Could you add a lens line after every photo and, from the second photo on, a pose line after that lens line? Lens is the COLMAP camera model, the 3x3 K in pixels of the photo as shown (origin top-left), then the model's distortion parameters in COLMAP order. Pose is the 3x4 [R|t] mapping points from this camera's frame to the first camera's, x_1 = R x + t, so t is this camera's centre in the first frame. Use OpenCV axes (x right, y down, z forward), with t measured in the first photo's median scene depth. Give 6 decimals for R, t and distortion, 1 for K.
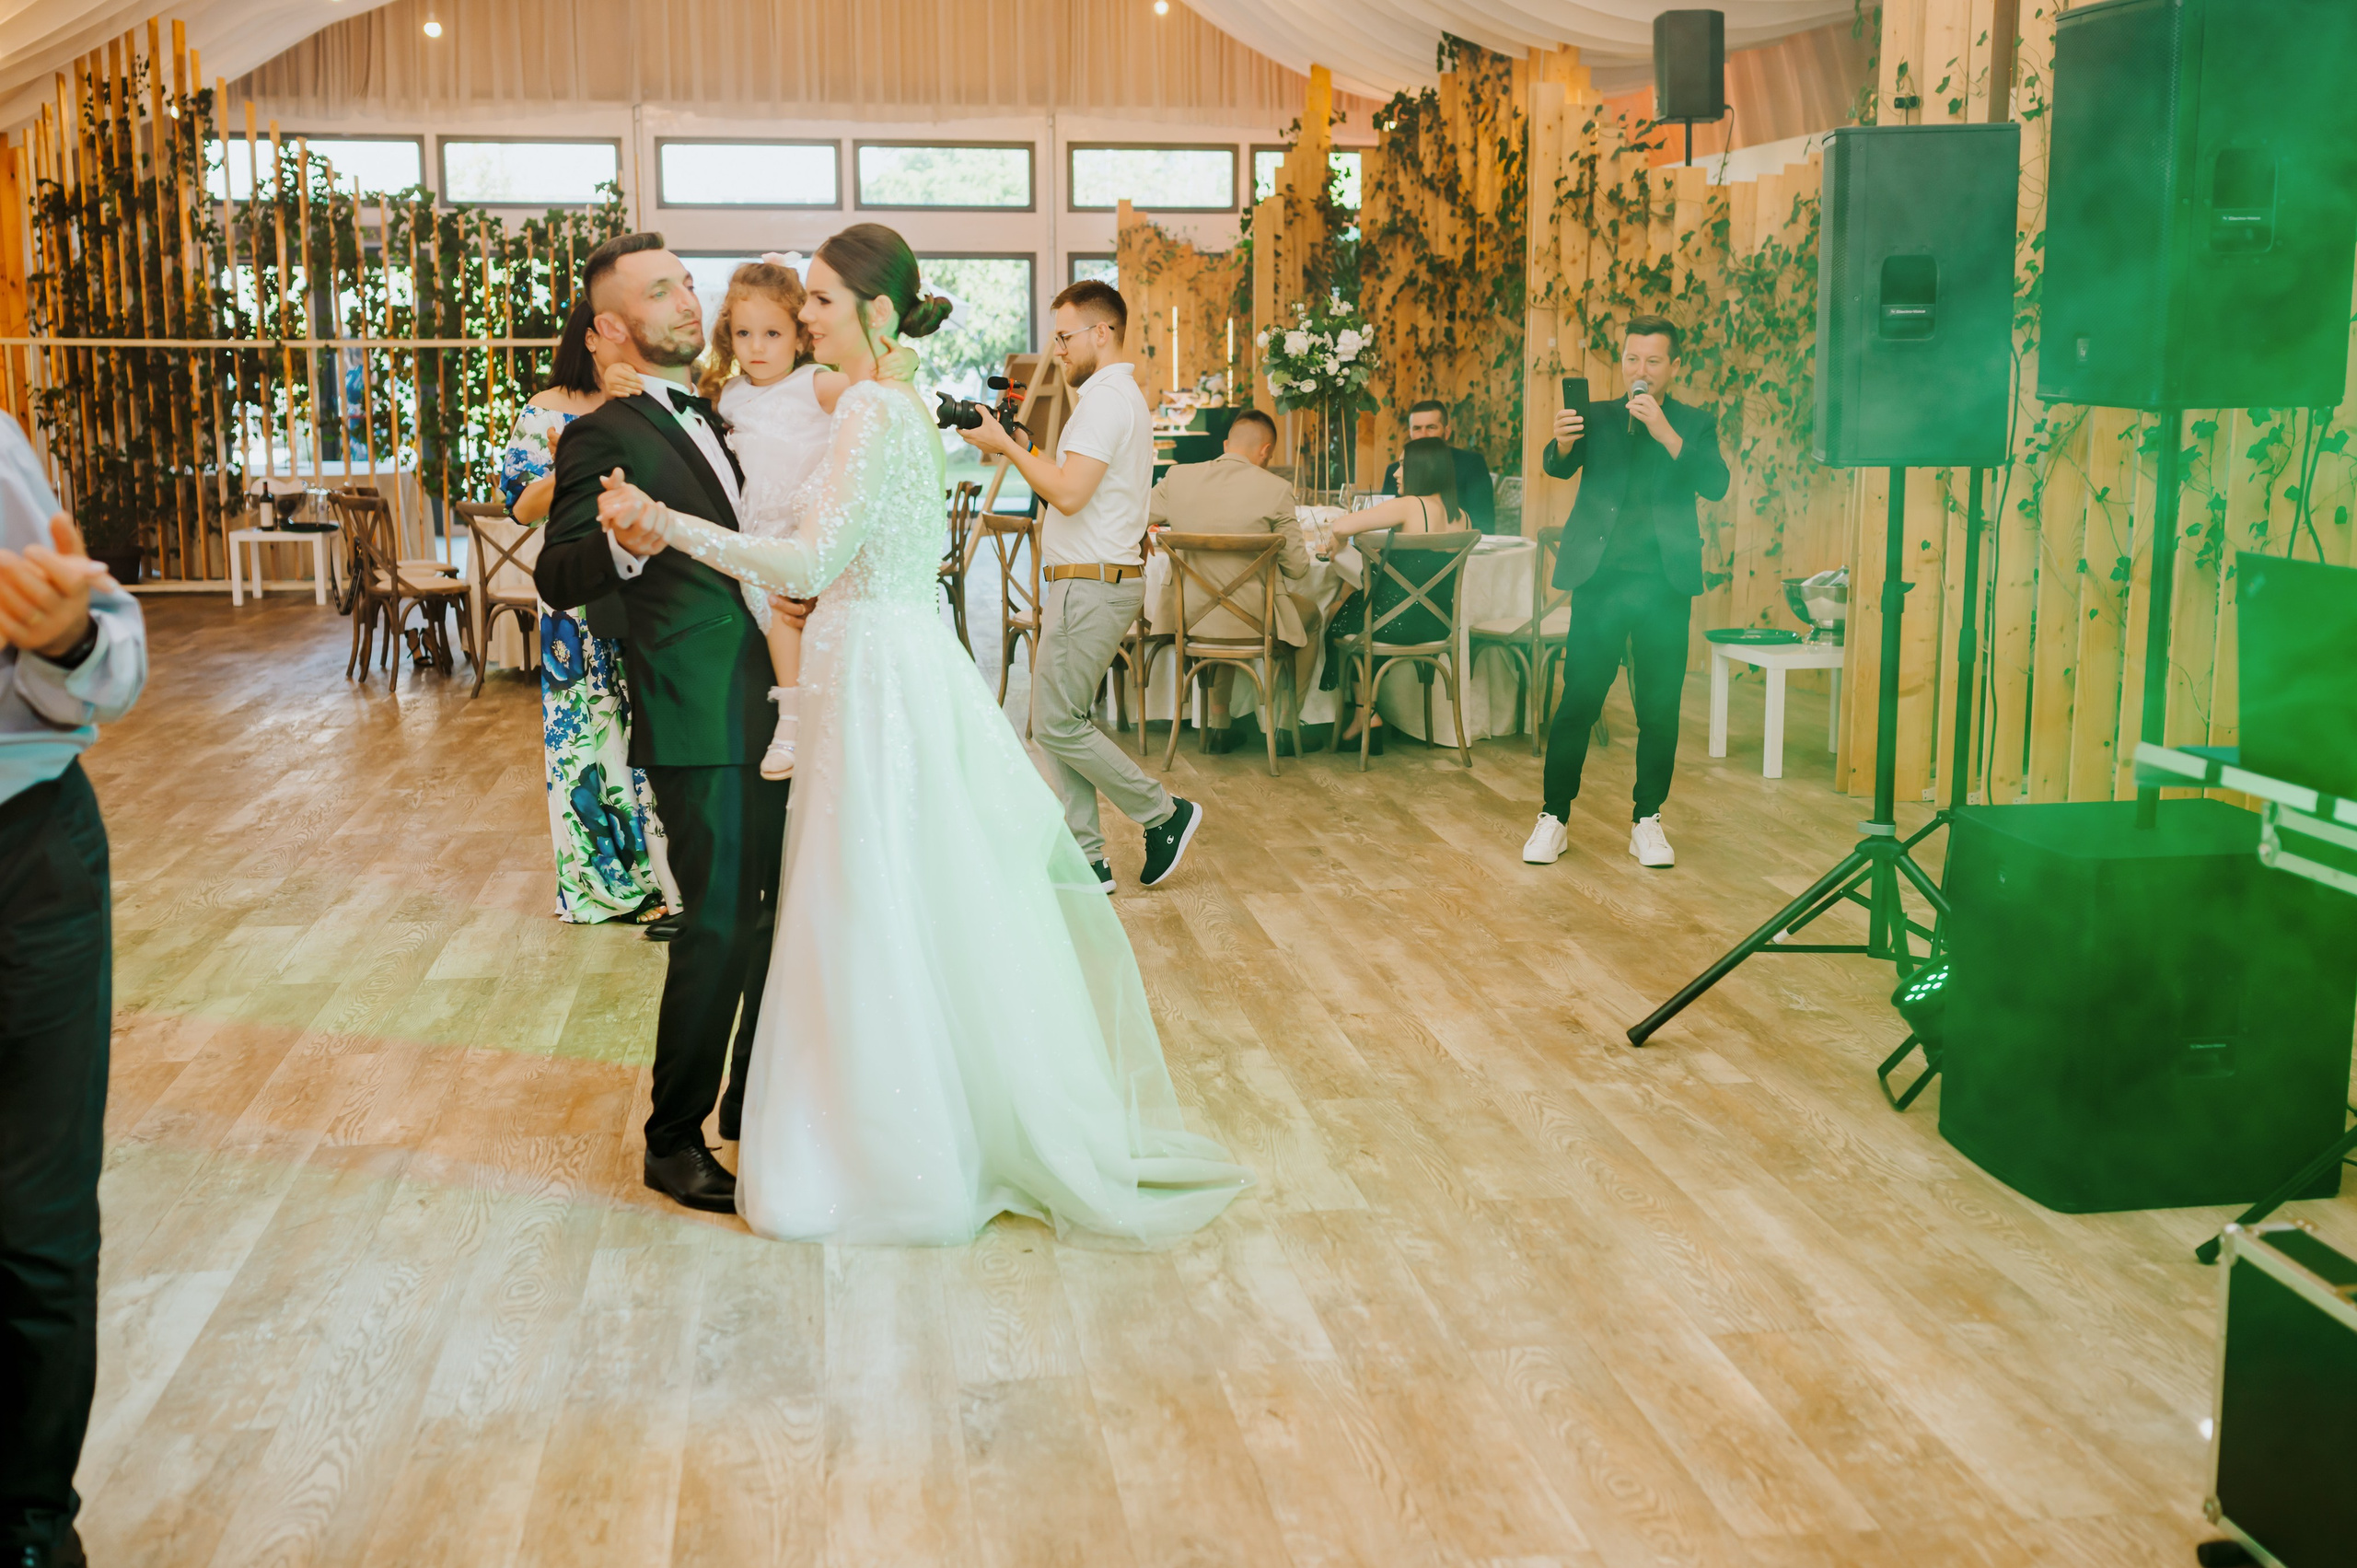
lens RADIAL K [[2513.8, 0, 1225.0], [0, 2513.8, 776.4], [0, 0, 1]] dist [-0.008737, 0.022404]
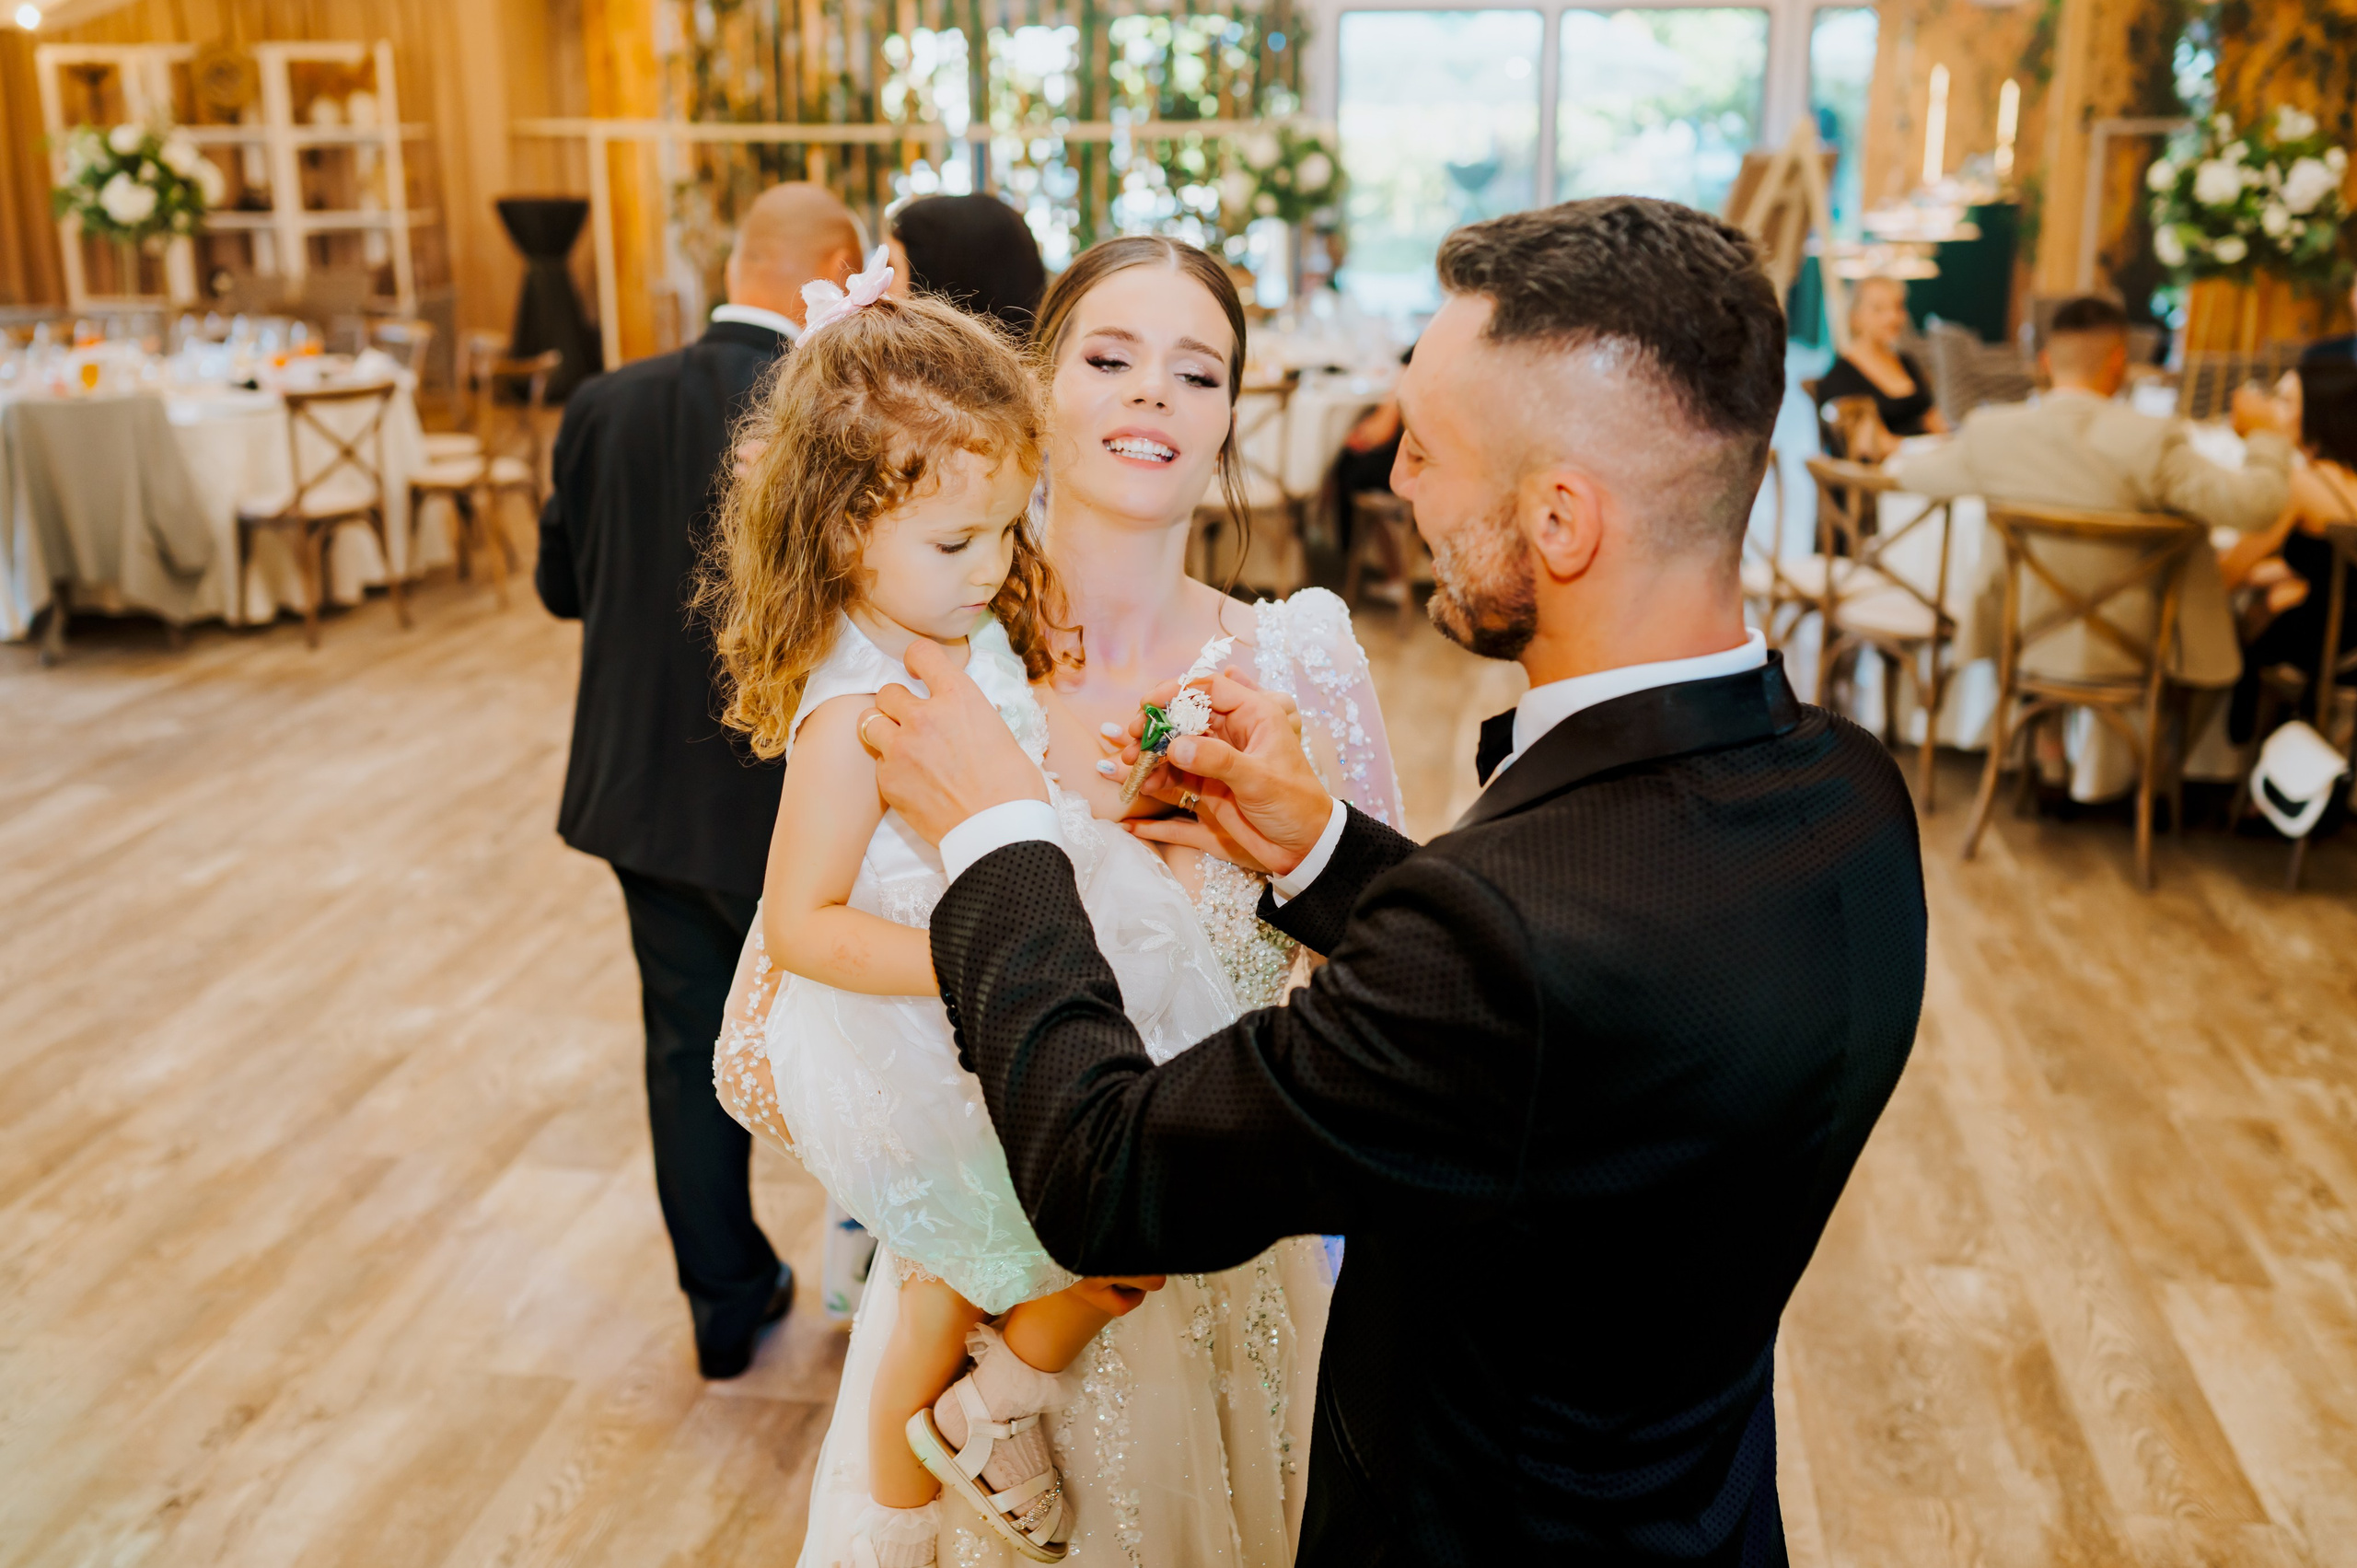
lens RADIAL K [[2336.0, 0, 1134.9], [0, 2336.0, 764.2], [0, 0, 1]] dist [-0.009178, 0.007037]
pose [[0.949945, 0.082065, -0.301448, -0.029232], [-0.046339, 0.991222, 0.123818, -0.056354], [0.308963, -0.103652, 0.945409, 0.217068]]
